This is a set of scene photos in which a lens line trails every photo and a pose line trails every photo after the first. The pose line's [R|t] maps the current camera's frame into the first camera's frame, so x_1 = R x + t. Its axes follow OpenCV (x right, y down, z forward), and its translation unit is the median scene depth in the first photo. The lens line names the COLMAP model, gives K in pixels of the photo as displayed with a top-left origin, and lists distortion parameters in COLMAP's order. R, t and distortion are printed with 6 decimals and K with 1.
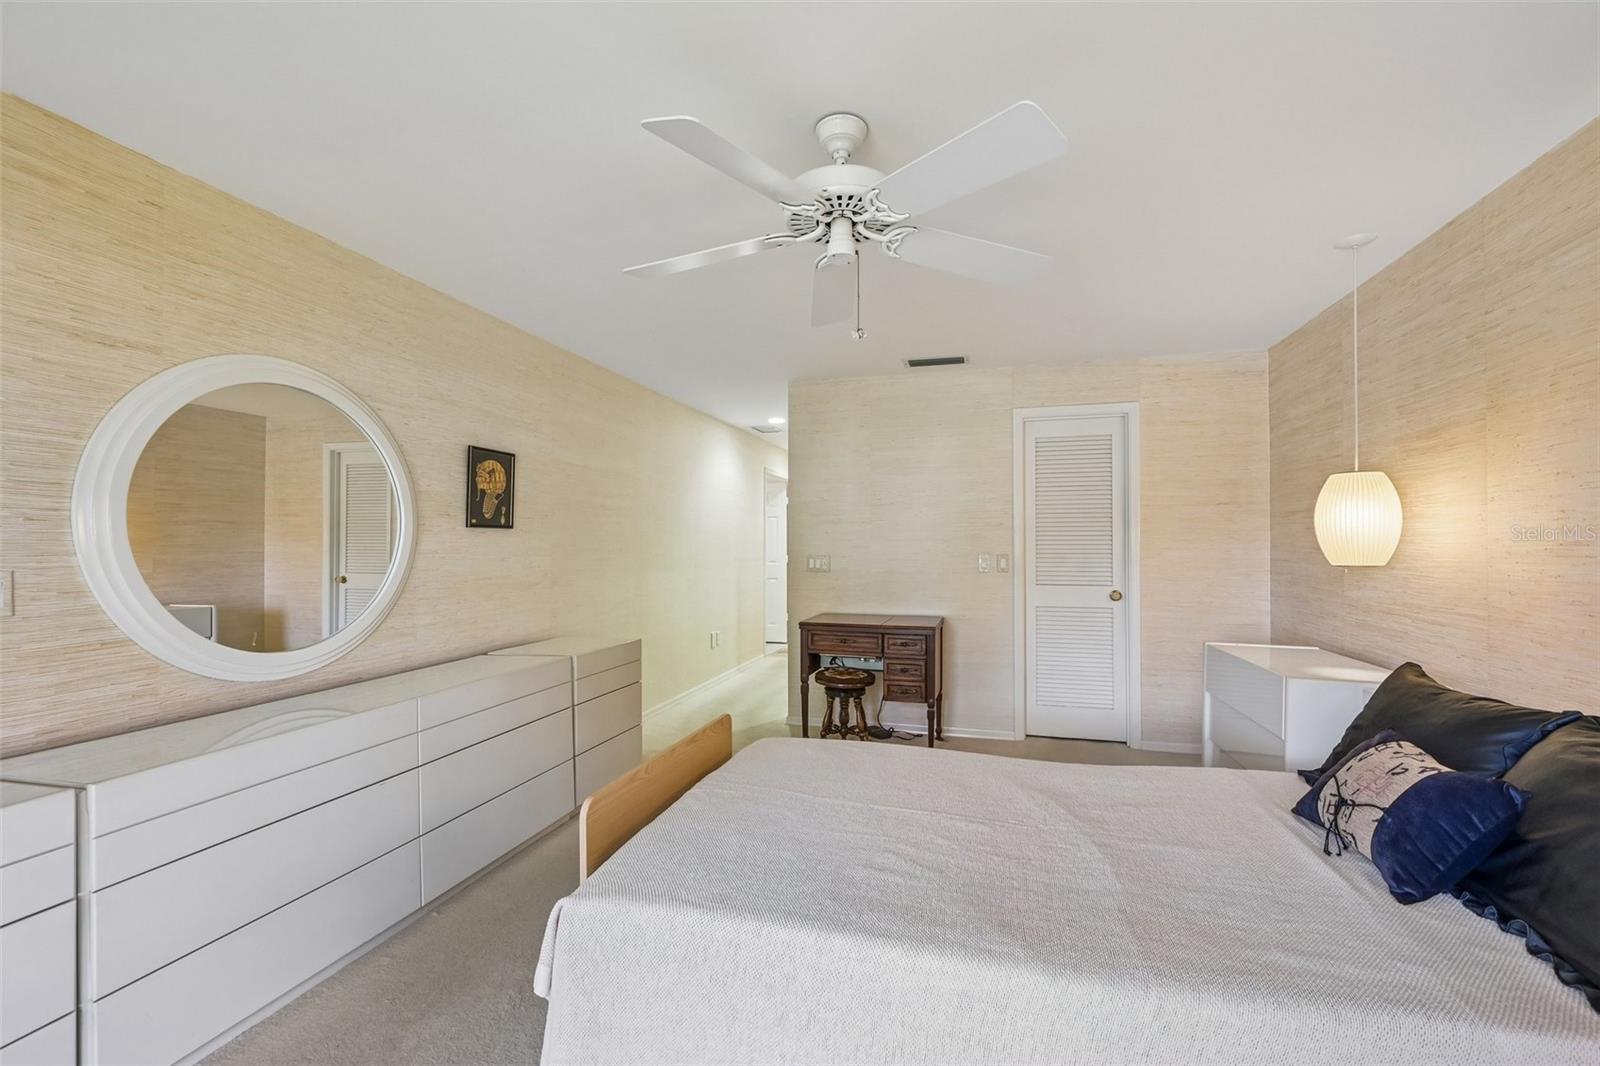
lens RADIAL K [[652.9, 0, 818.7], [0, 652.9, 537.3], [0, 0, 1]] dist [-0.012598, 0.000481]
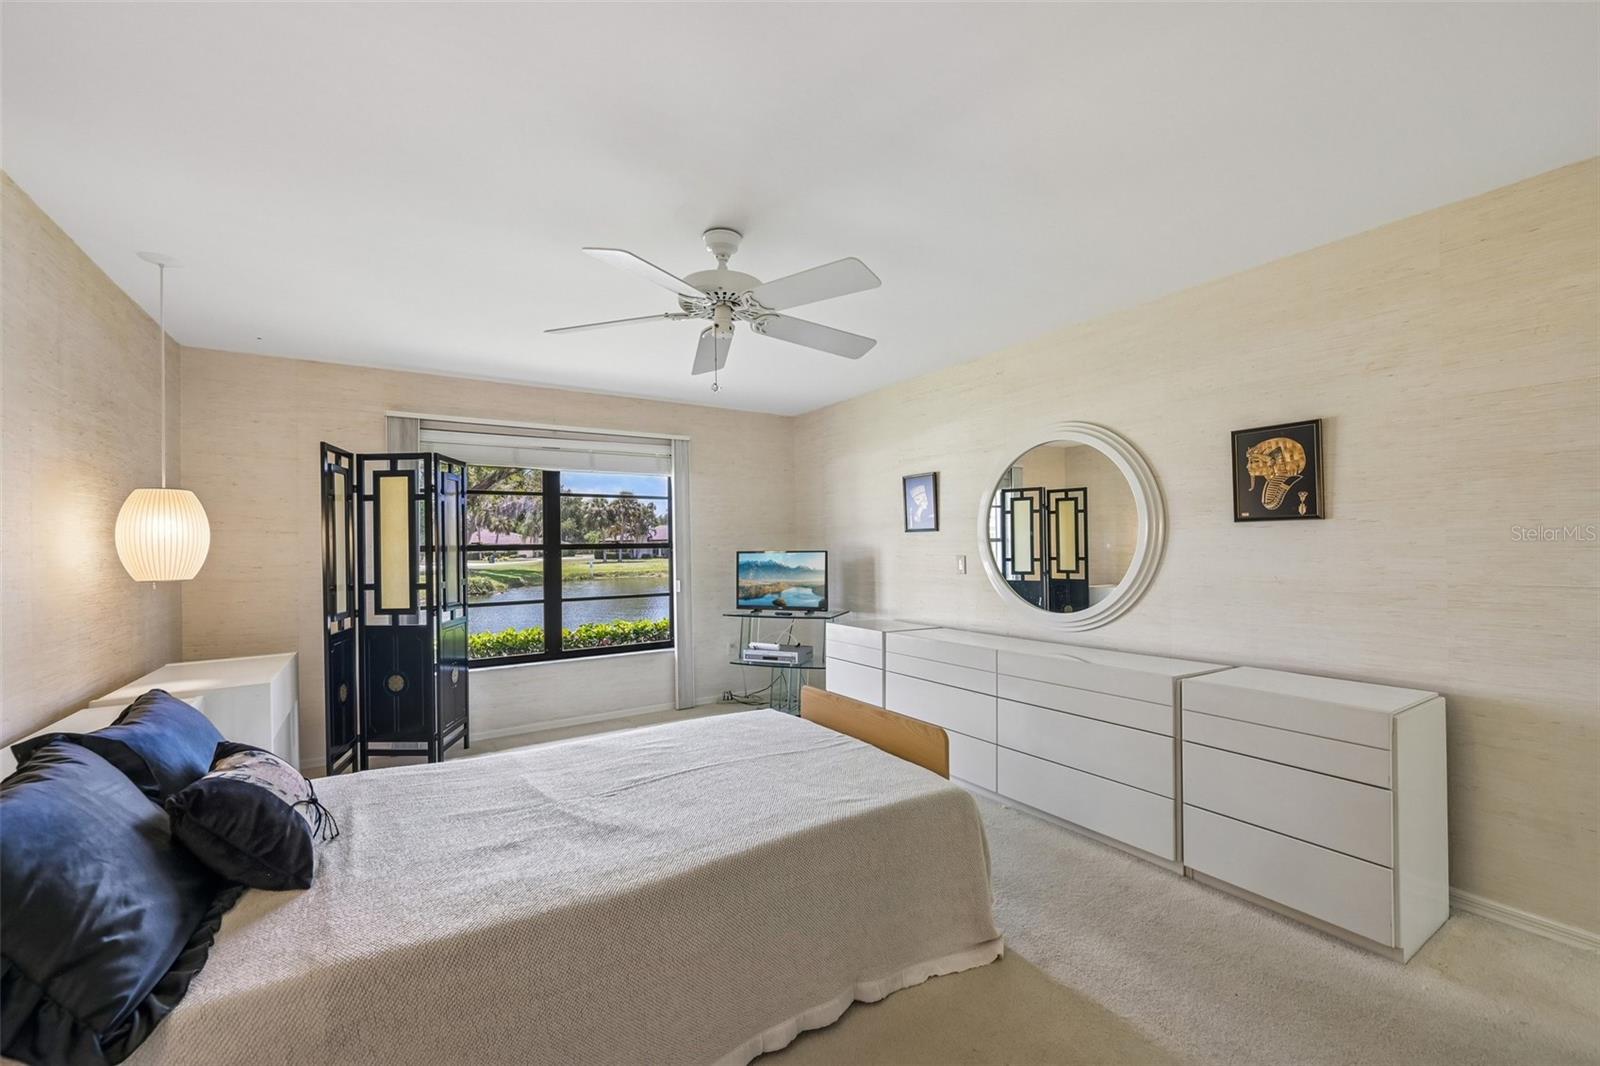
lens RADIAL K [[635.9, 0, 802.0], [0, 635.9, 537.6], [0, 0, 1]] dist [-0.000656, -0.000477]
pose [[-0.645537, 0.005920, -0.763706, 0.505241], [0.026175, 0.999554, -0.014376, 0.002993], [0.763280, -0.029270, -0.645404, 1.069049]]
